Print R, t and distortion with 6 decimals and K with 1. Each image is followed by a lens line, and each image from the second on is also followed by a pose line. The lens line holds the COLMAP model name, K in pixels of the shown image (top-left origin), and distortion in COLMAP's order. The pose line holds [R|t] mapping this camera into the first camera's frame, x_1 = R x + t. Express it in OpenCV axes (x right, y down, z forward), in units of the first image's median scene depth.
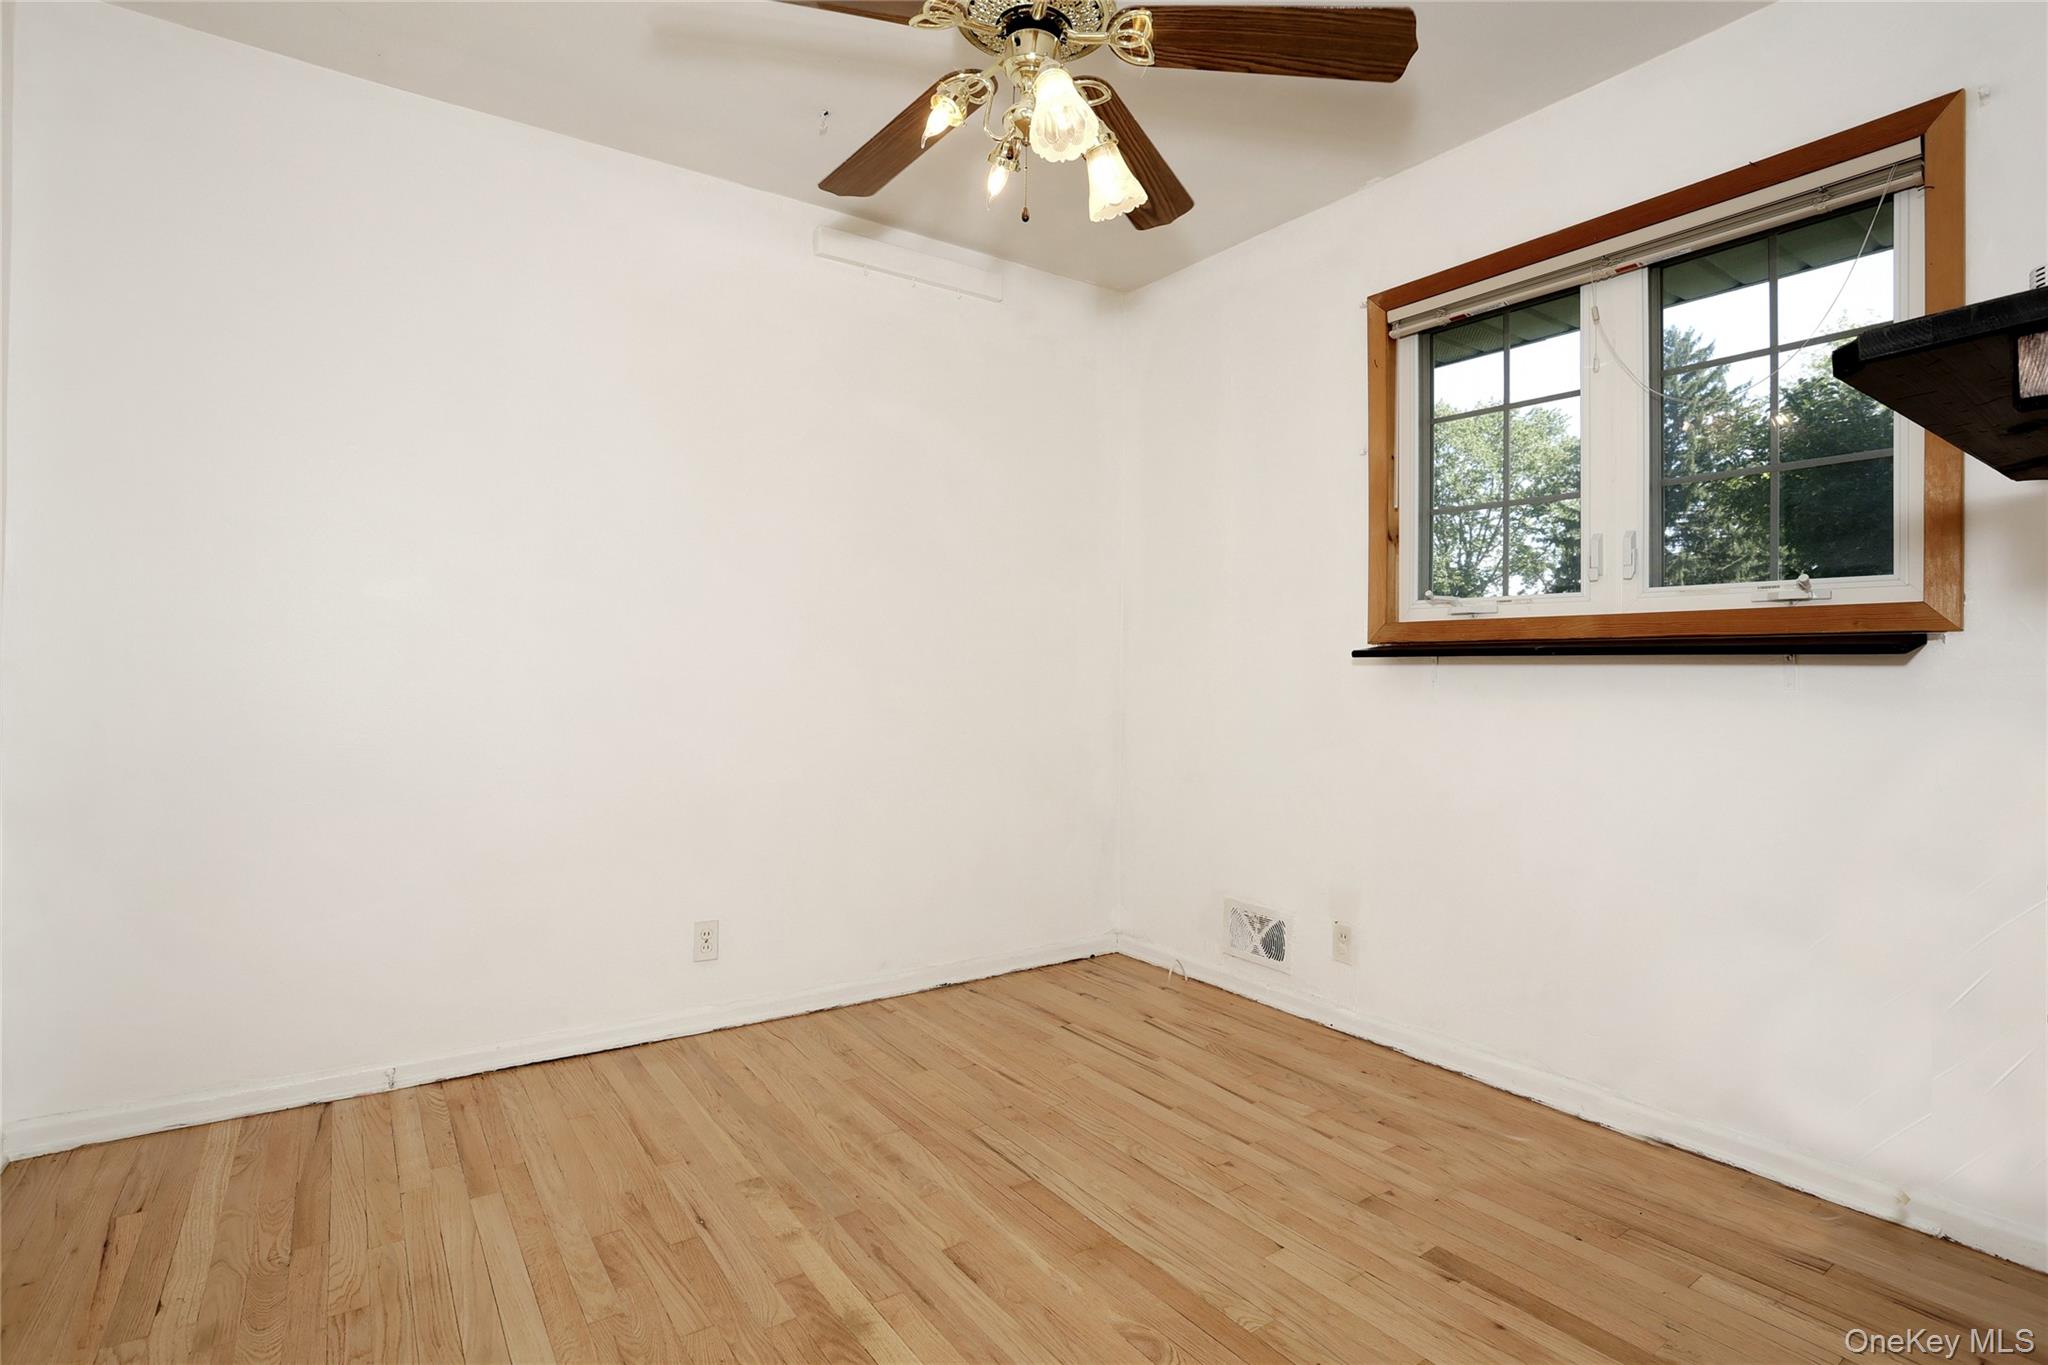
lens RADIAL K [[996.1, 0, 1019.6], [0, 996.1, 677.6], [0, 0, 1]] dist [-0.039962, 0.008472]
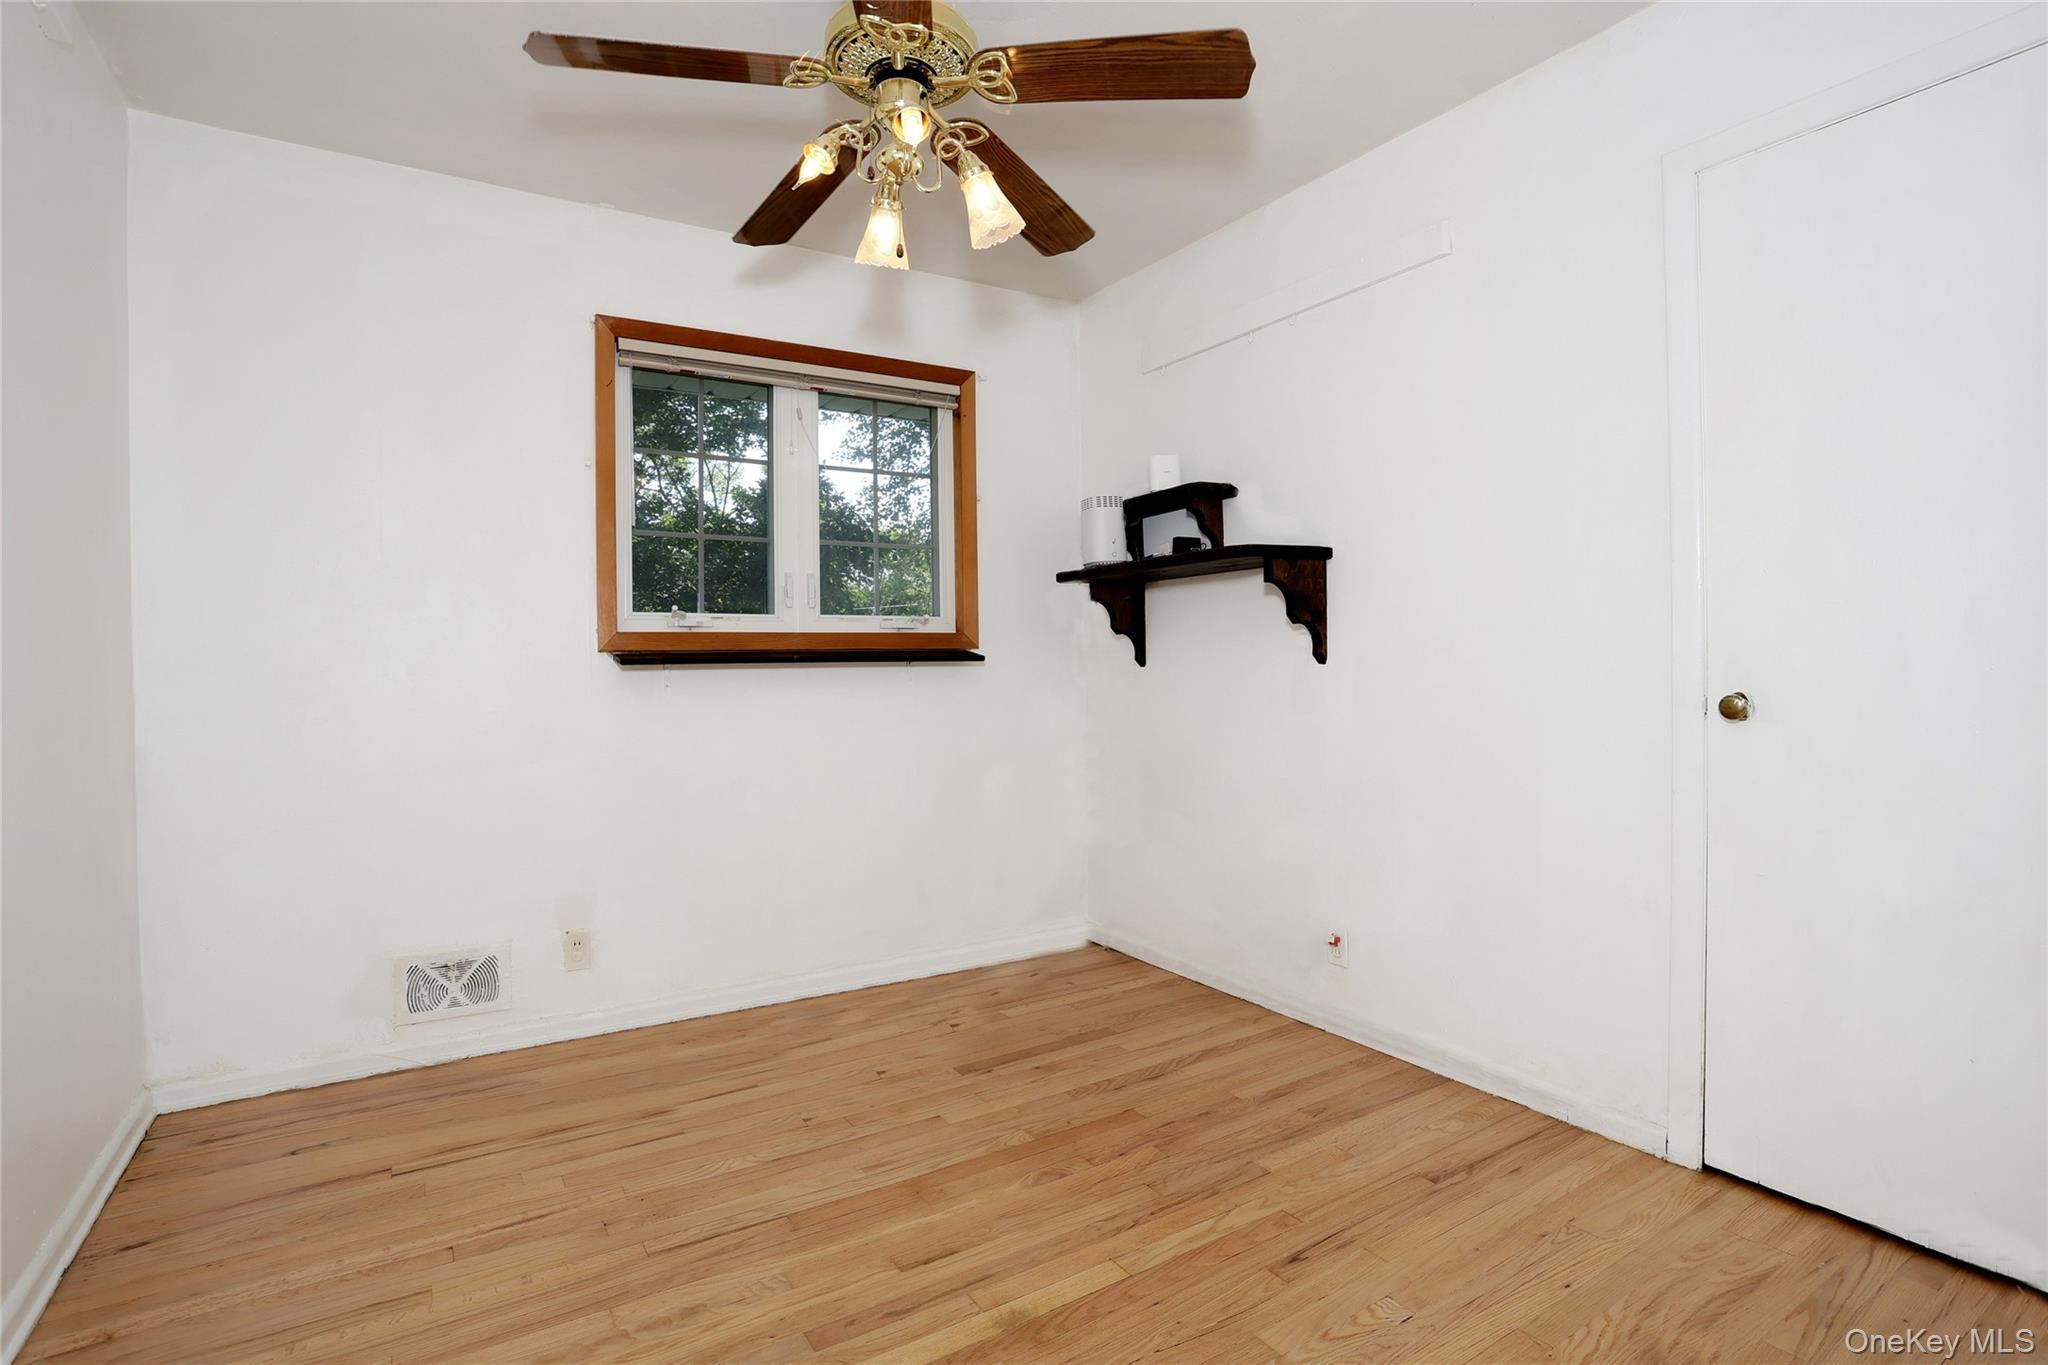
lens RADIAL K [[996.1, 0, 1018.3], [0, 996.1, 674.0], [0, 0, 1]] dist [-0.039962, 0.008472]
pose [[0.054613, -0.022449, 0.998255, -0.819446], [0.016165, 0.999636, 0.021595, -0.032093], [-0.998377, 0.014957, 0.054956, 0.638100]]
